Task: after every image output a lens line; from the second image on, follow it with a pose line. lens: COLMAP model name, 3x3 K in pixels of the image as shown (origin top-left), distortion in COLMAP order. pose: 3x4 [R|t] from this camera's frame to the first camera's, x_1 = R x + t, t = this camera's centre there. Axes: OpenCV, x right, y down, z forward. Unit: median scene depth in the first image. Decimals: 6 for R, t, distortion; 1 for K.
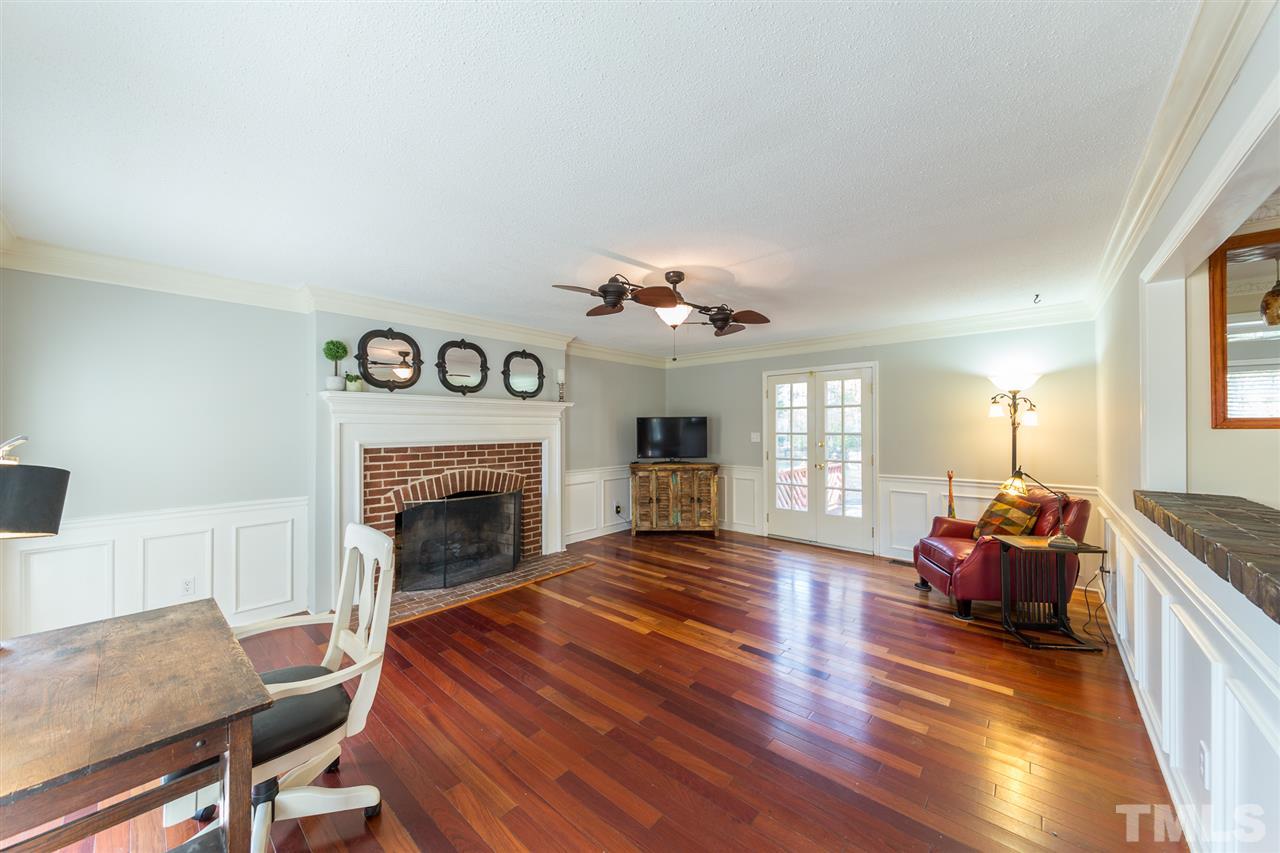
lens RADIAL K [[451.2, 0, 643.8], [0, 451.2, 425.3], [0, 0, 1]] dist [0.000380, -0.000143]
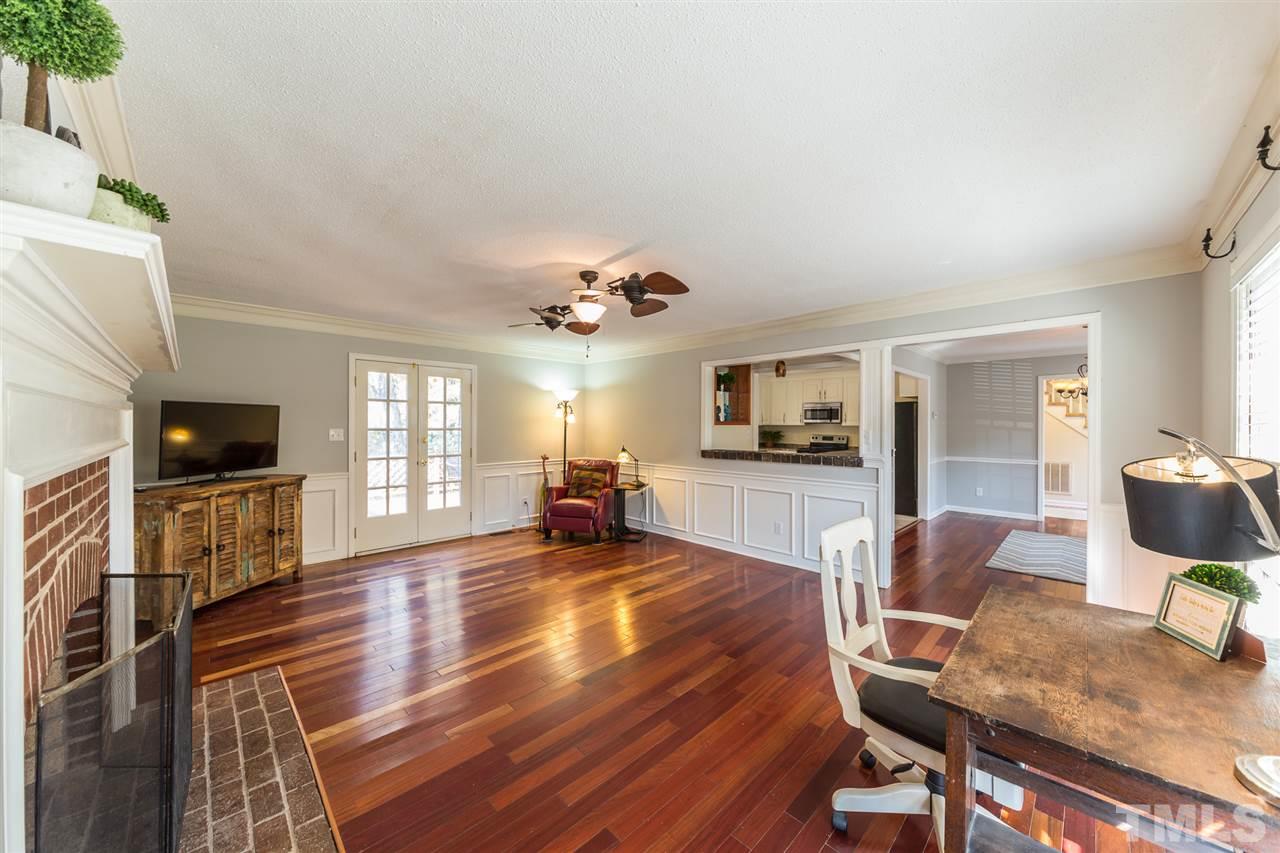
lens RADIAL K [[451.2, 0, 643.8], [0, 451.2, 425.3], [0, 0, 1]] dist [0.000380, -0.000143]
pose [[0.064510, 0.002434, 0.997914, -0.554359], [-0.010908, 0.999939, -0.001734, 0.006601], [-0.997857, -0.010774, 0.064533, 0.469404]]
